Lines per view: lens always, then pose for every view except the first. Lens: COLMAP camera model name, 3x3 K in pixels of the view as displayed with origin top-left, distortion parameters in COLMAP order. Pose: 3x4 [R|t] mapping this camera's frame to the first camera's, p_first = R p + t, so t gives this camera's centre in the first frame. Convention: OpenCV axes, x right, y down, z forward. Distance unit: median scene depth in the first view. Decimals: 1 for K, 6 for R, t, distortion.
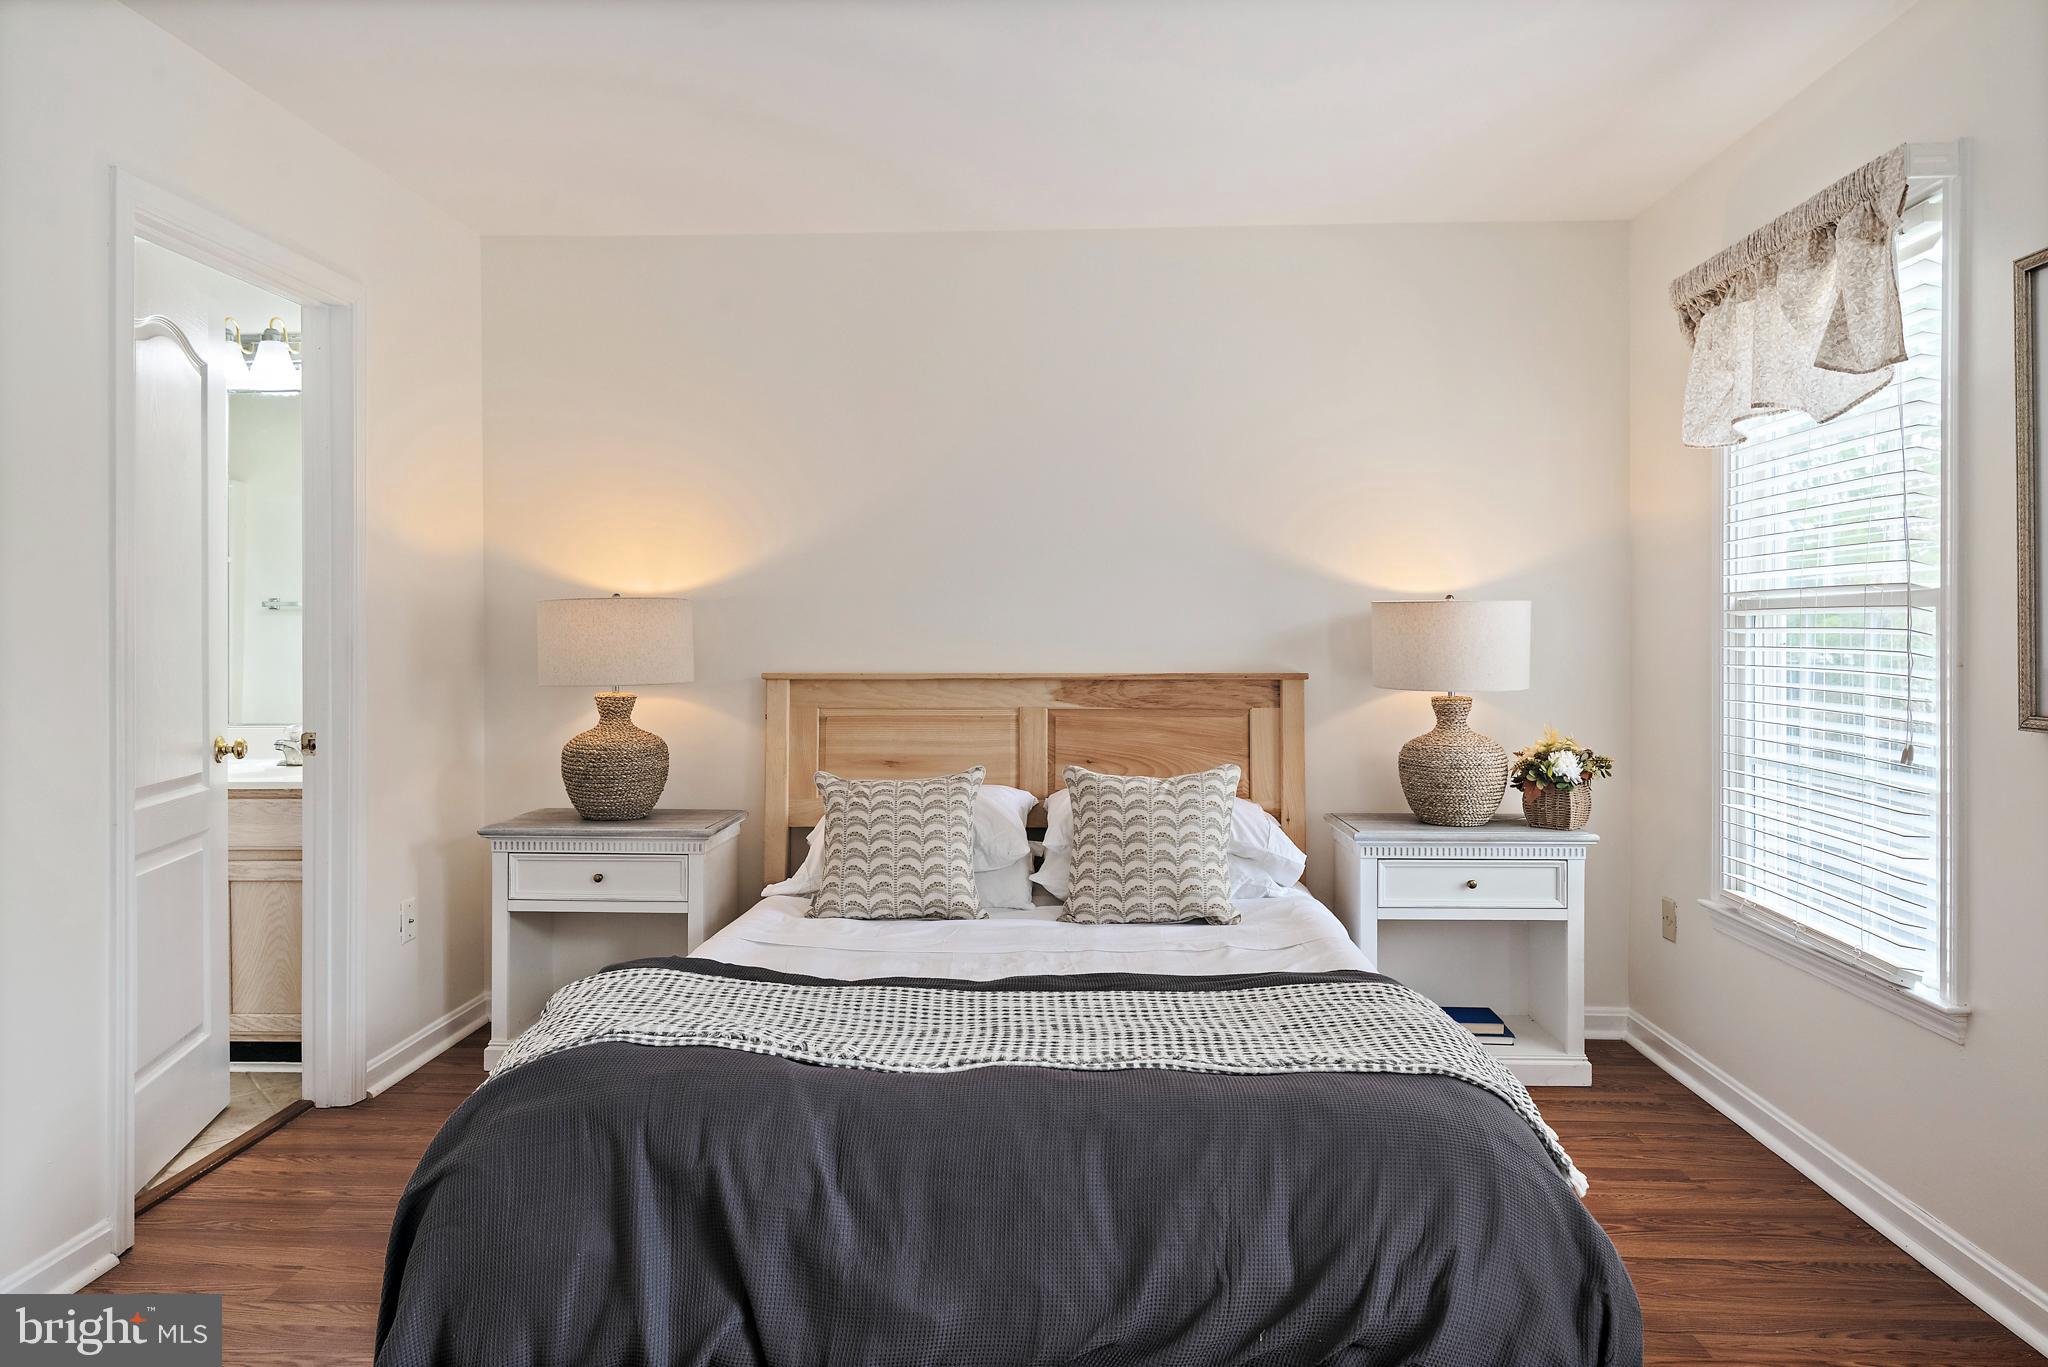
lens RADIAL K [[1278.5, 0, 1024.3], [0, 1278.5, 638.1], [0, 0, 1]] dist [0.010412, -0.001284]
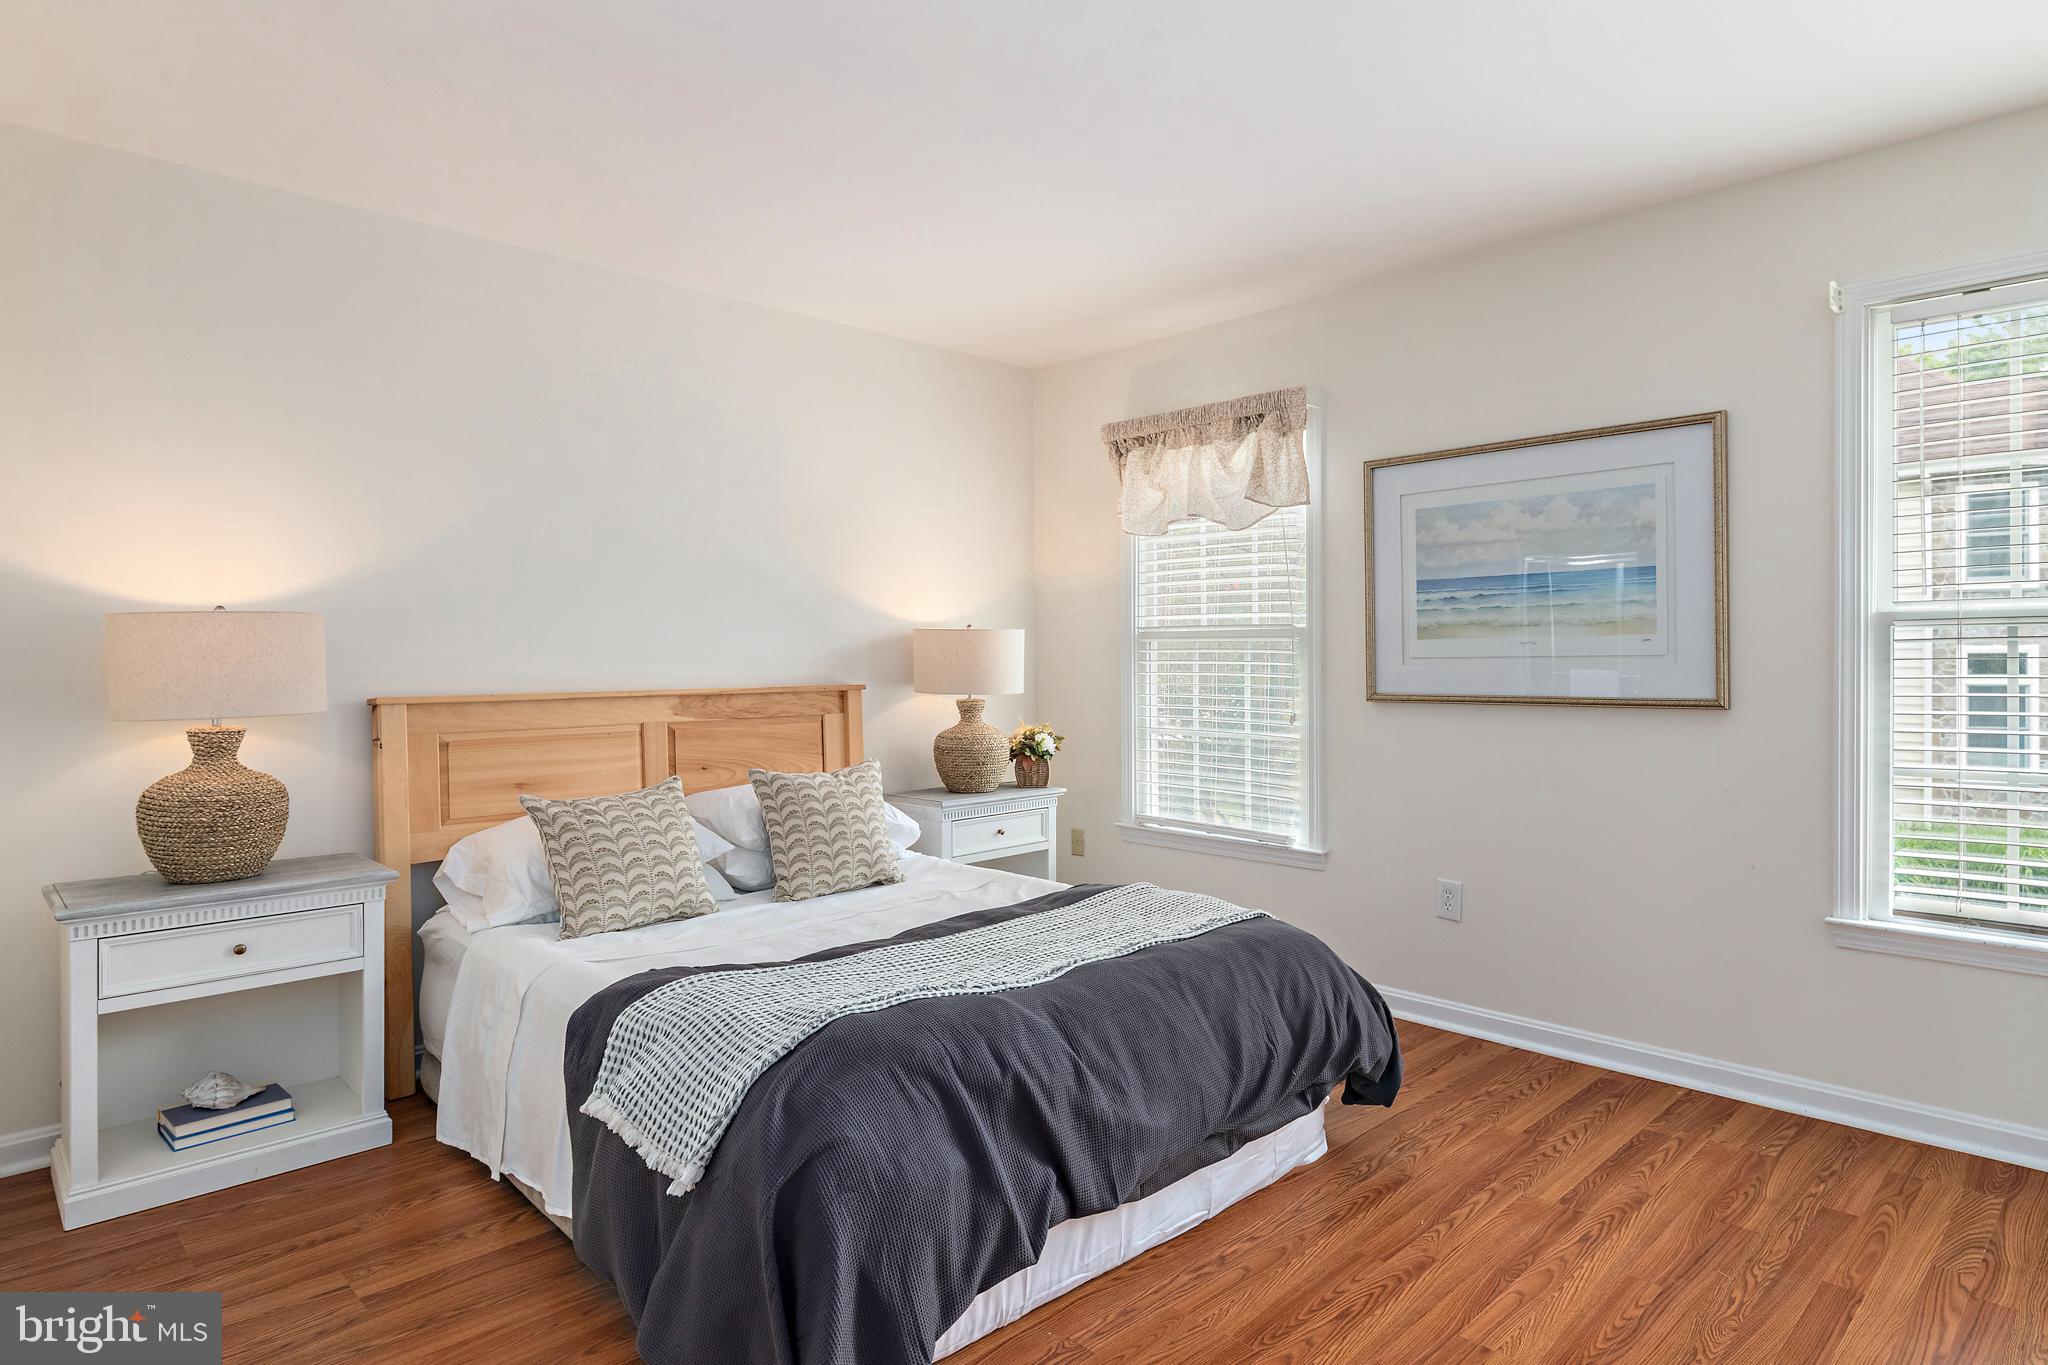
lens RADIAL K [[1145.4, 0, 1082.1], [0, 1145.4, 676.2], [0, 0, 1]] dist [0.002128, -0.001038]
pose [[0.661281, -0.015349, 0.749981, -0.516563], [0.005128, 0.999860, 0.015942, 0.002411], [-0.750121, -0.006696, 0.661267, 0.104131]]
